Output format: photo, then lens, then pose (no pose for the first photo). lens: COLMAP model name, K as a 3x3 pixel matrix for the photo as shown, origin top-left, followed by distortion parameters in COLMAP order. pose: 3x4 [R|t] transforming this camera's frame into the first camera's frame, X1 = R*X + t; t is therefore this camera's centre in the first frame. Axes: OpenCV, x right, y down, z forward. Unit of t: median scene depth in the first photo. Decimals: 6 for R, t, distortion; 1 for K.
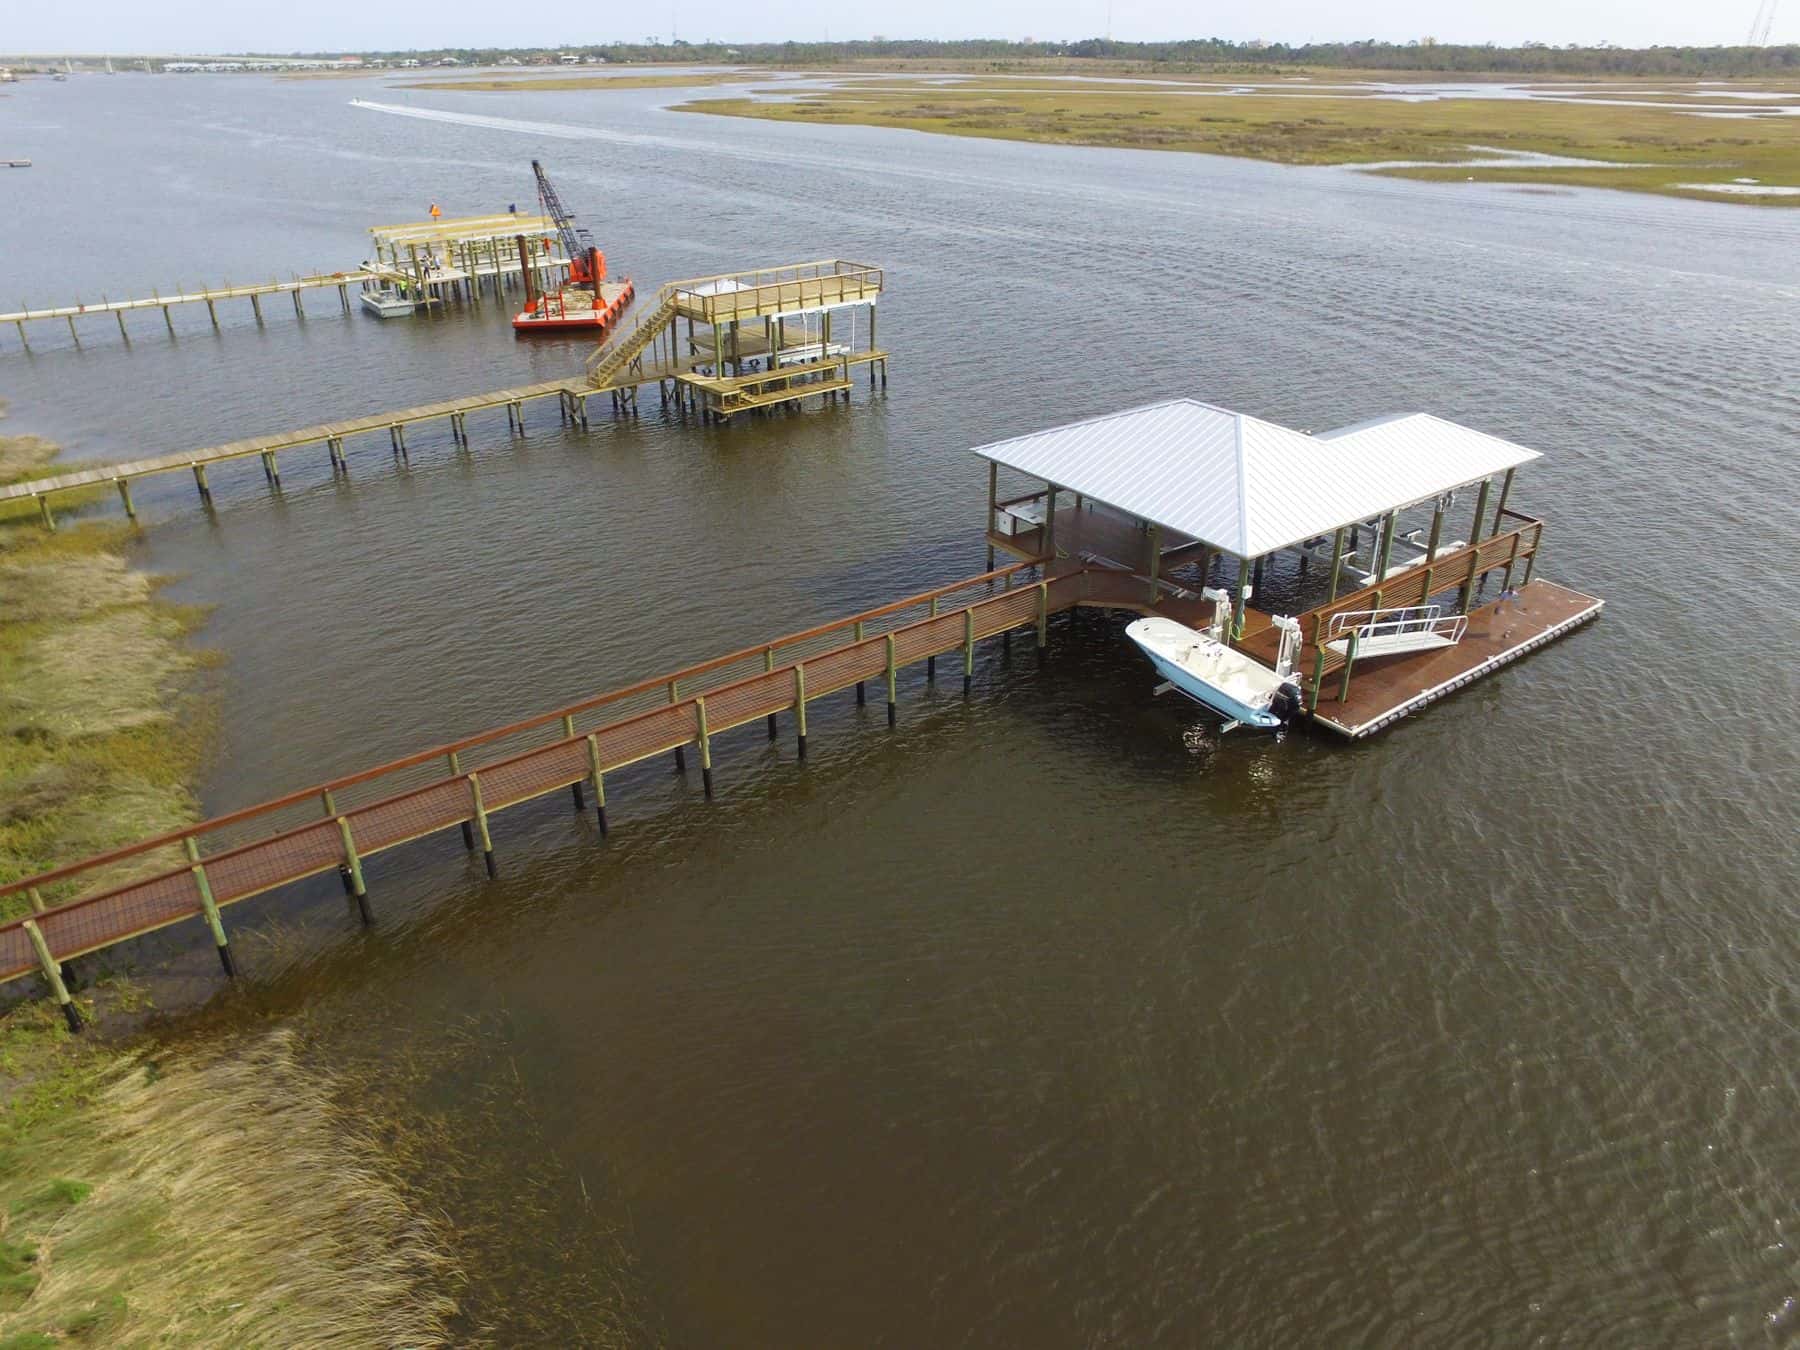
lens RADIAL K [[1191.8, 0, 900.0], [0, 1191.8, 675.0], [0, 0, 1]] dist [-0.037351, 0.000350]
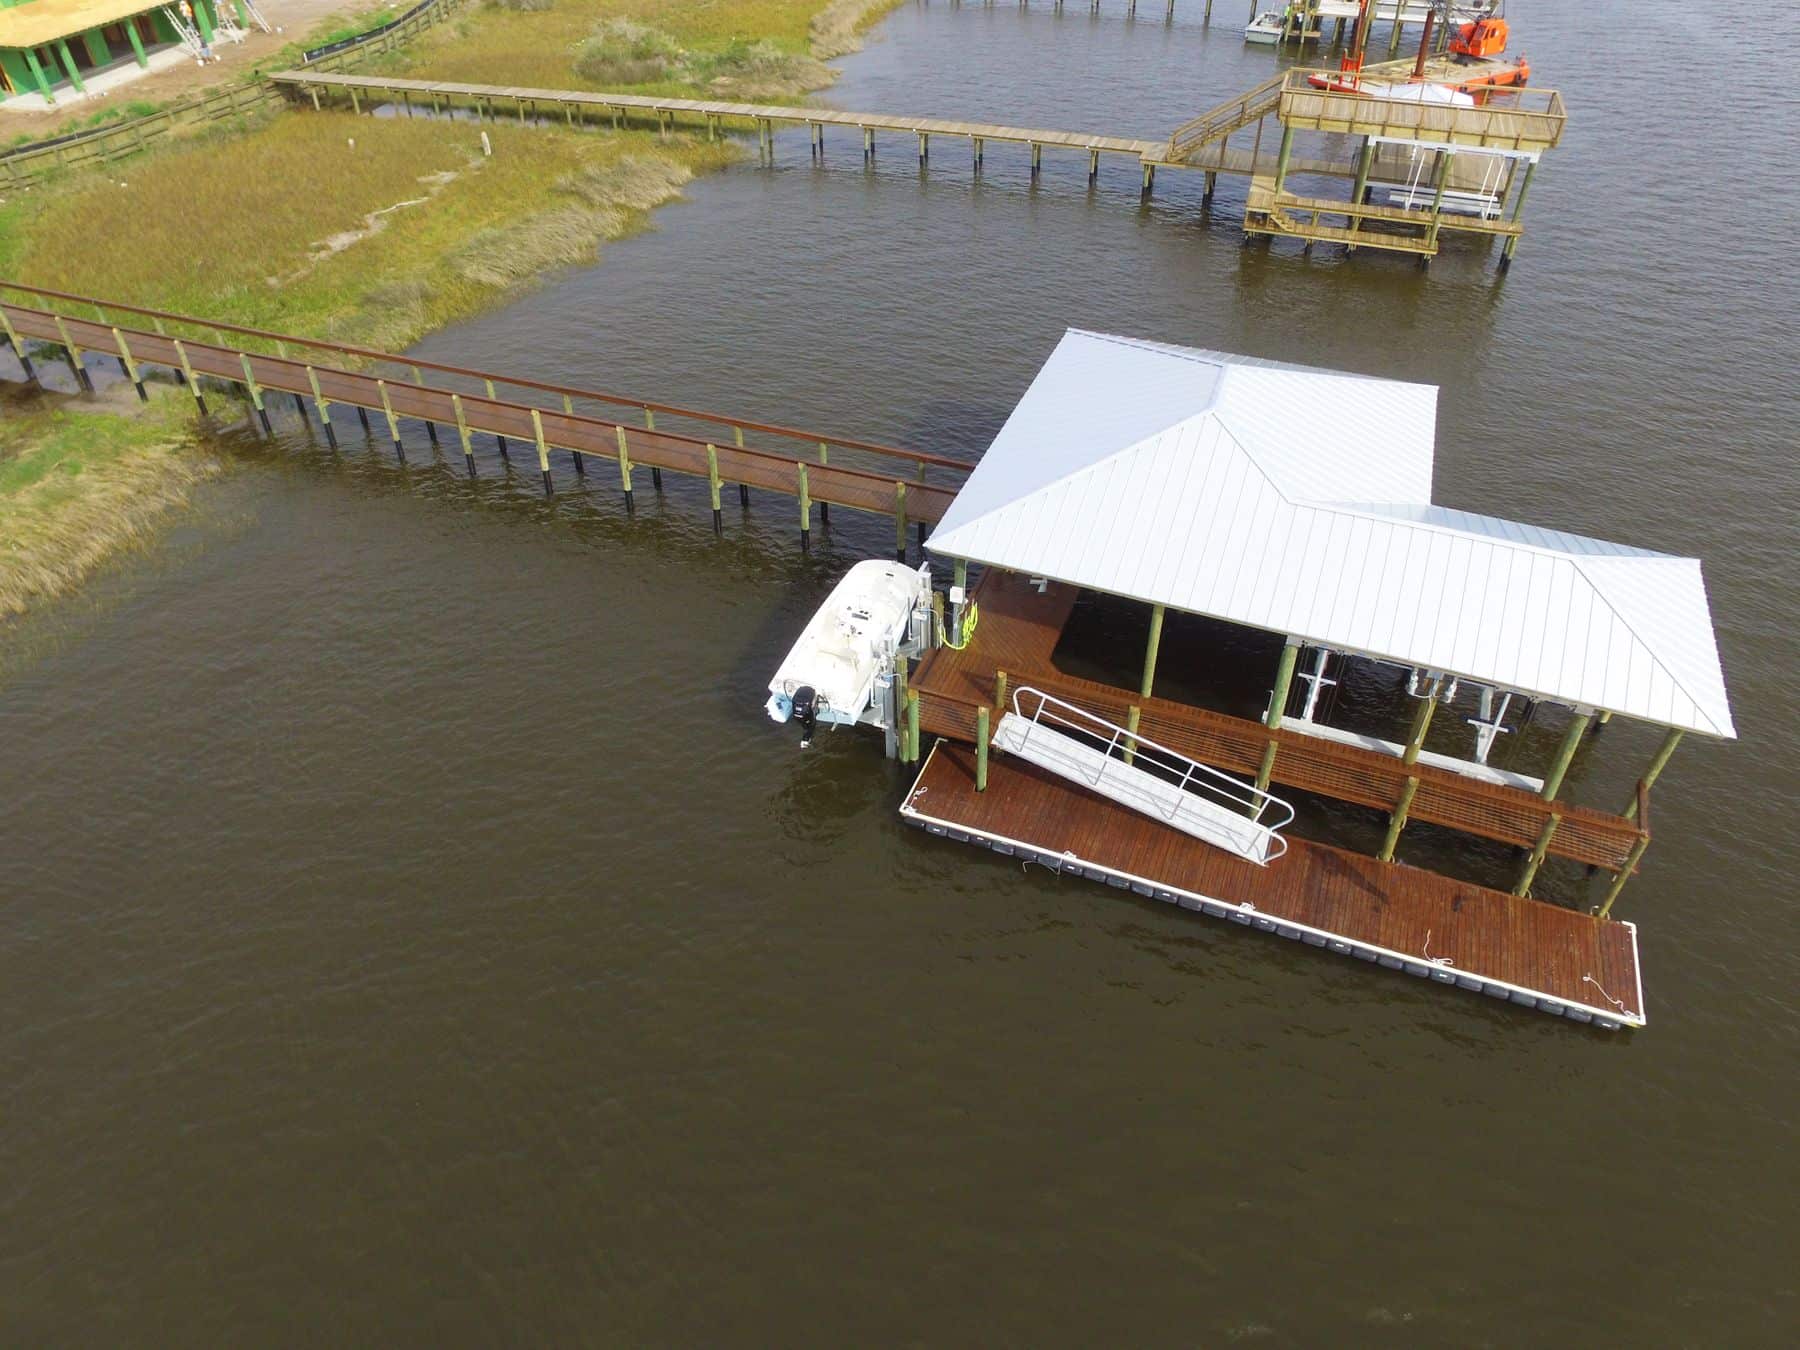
lens RADIAL K [[1299.2, 0, 900.0], [0, 1299.2, 675.0], [0, 0, 1]] dist [-0.059574, 0.000078]
pose [[0.513293, 0.537836, -0.668777, 0.759858], [-0.408781, 0.838409, 0.360512, -0.277065], [0.754605, 0.088335, 0.650206, 0.376746]]
